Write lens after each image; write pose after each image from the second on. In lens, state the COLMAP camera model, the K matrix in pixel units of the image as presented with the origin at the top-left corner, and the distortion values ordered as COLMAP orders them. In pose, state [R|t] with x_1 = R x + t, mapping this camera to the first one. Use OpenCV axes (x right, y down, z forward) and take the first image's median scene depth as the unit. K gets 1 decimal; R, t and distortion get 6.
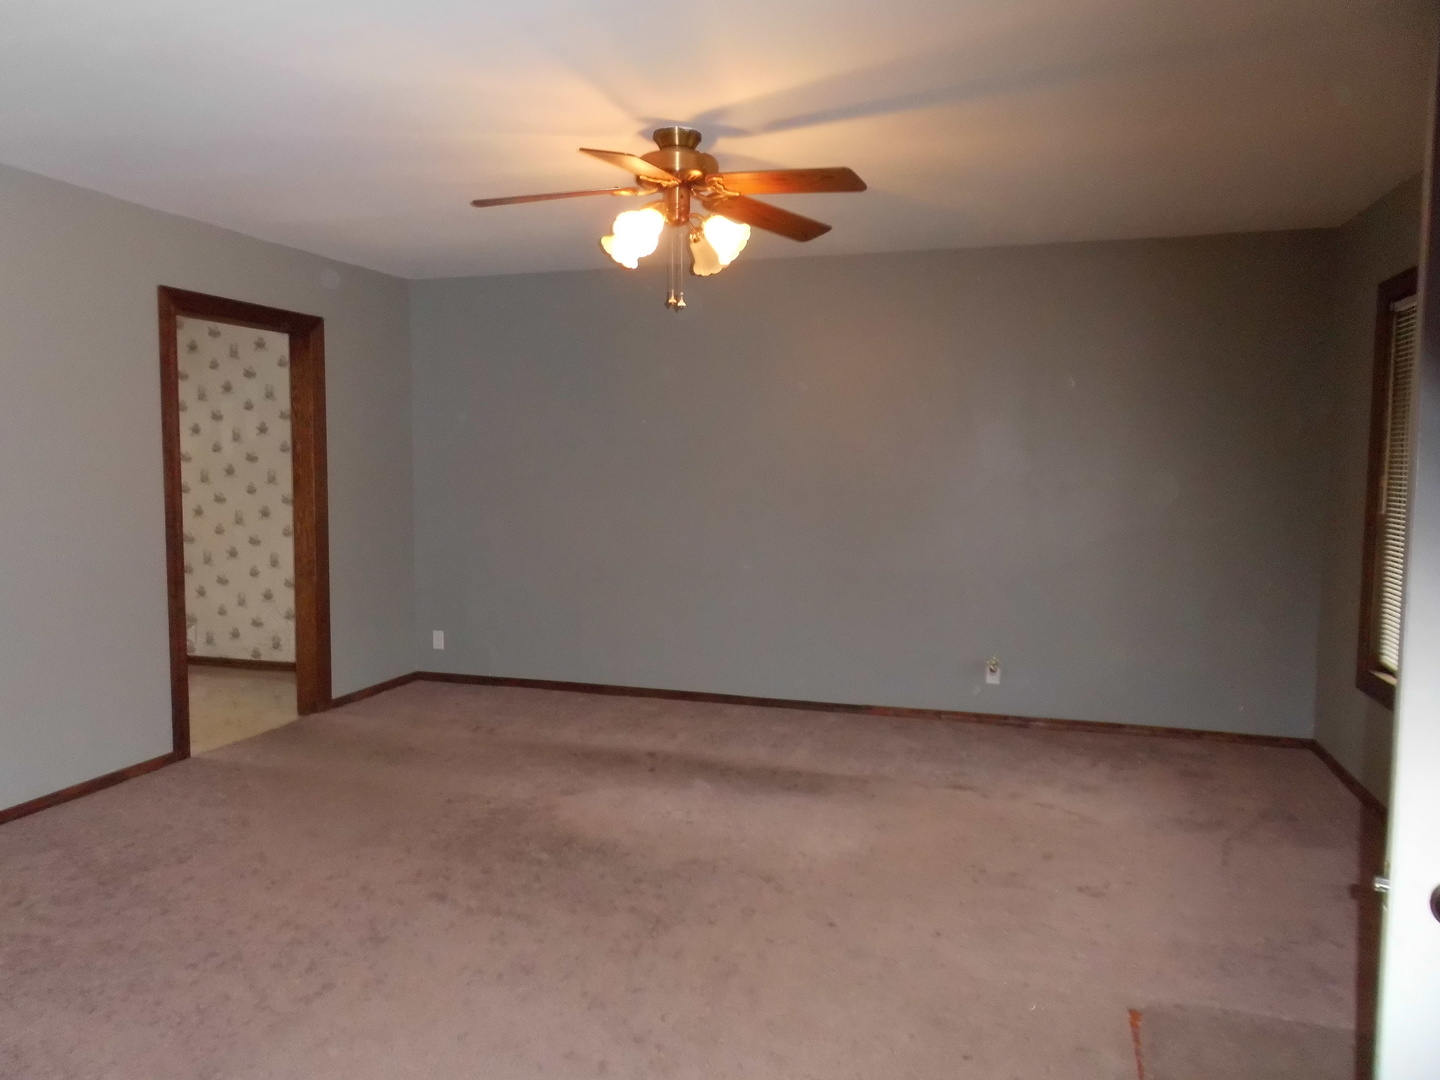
lens RADIAL K [[1037.1, 0, 720.0], [0, 1037.1, 540.0], [0, 0, 1]] dist [0.006779, 0.003856]
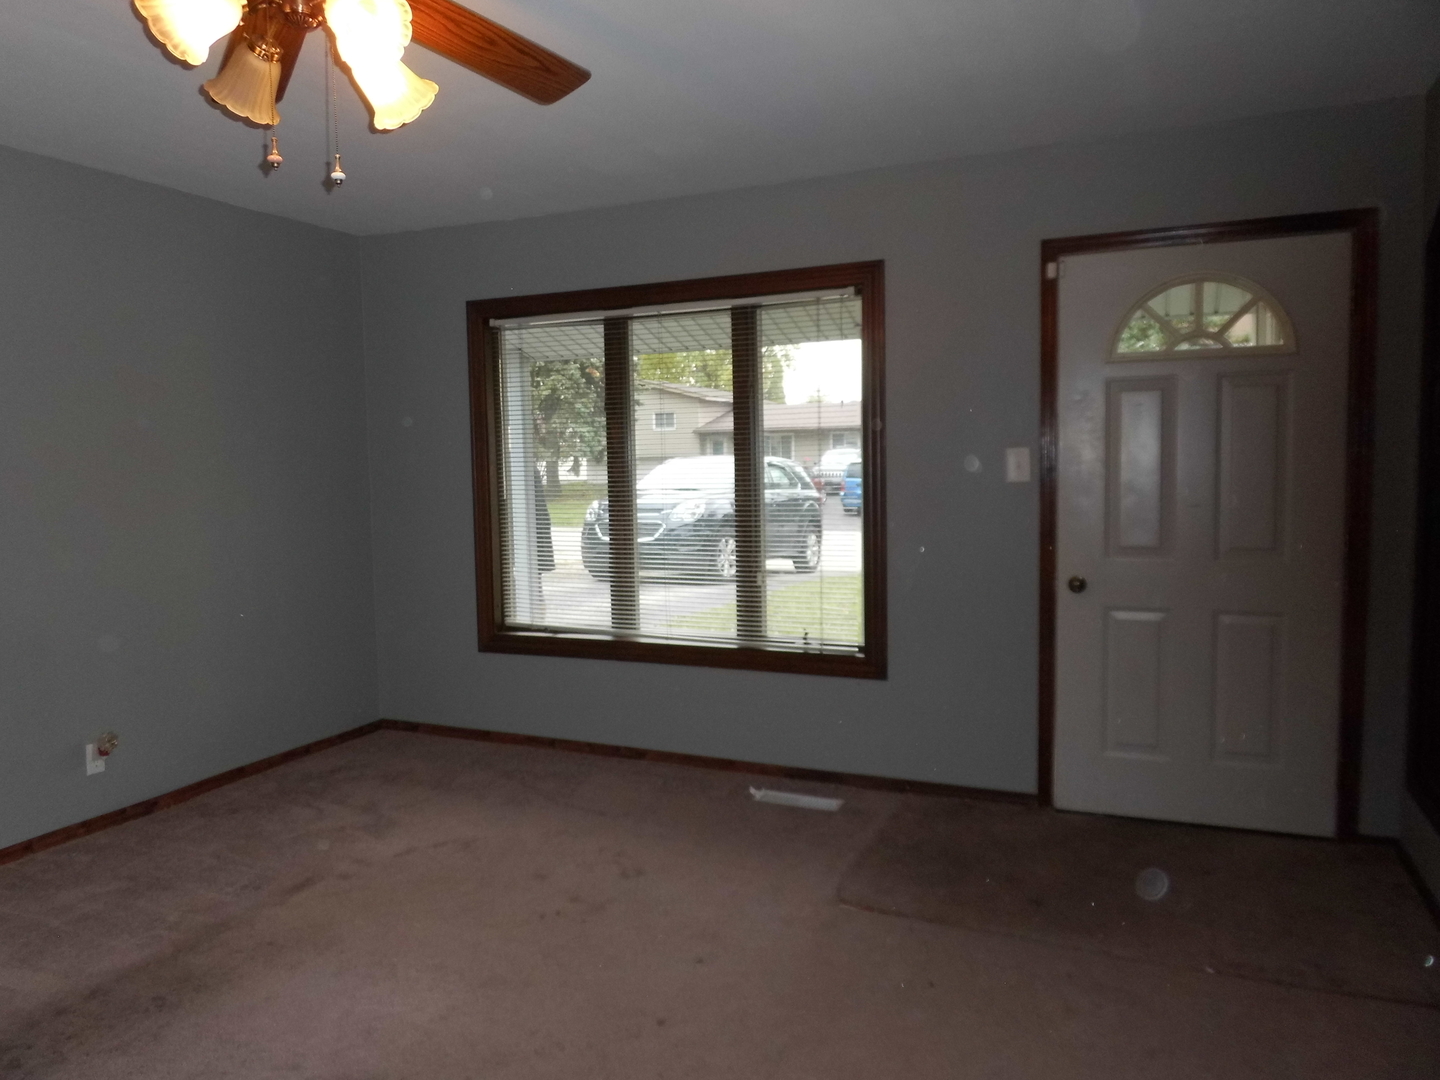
lens RADIAL K [[1037.1, 0, 720.0], [0, 1037.1, 540.0], [0, 0, 1]] dist [0.006779, 0.003856]
pose [[0.109863, -0.088232, 0.990023, -0.468856], [0.094311, 0.992484, 0.077985, -0.042272], [-0.989462, 0.084803, 0.117359, 0.594767]]
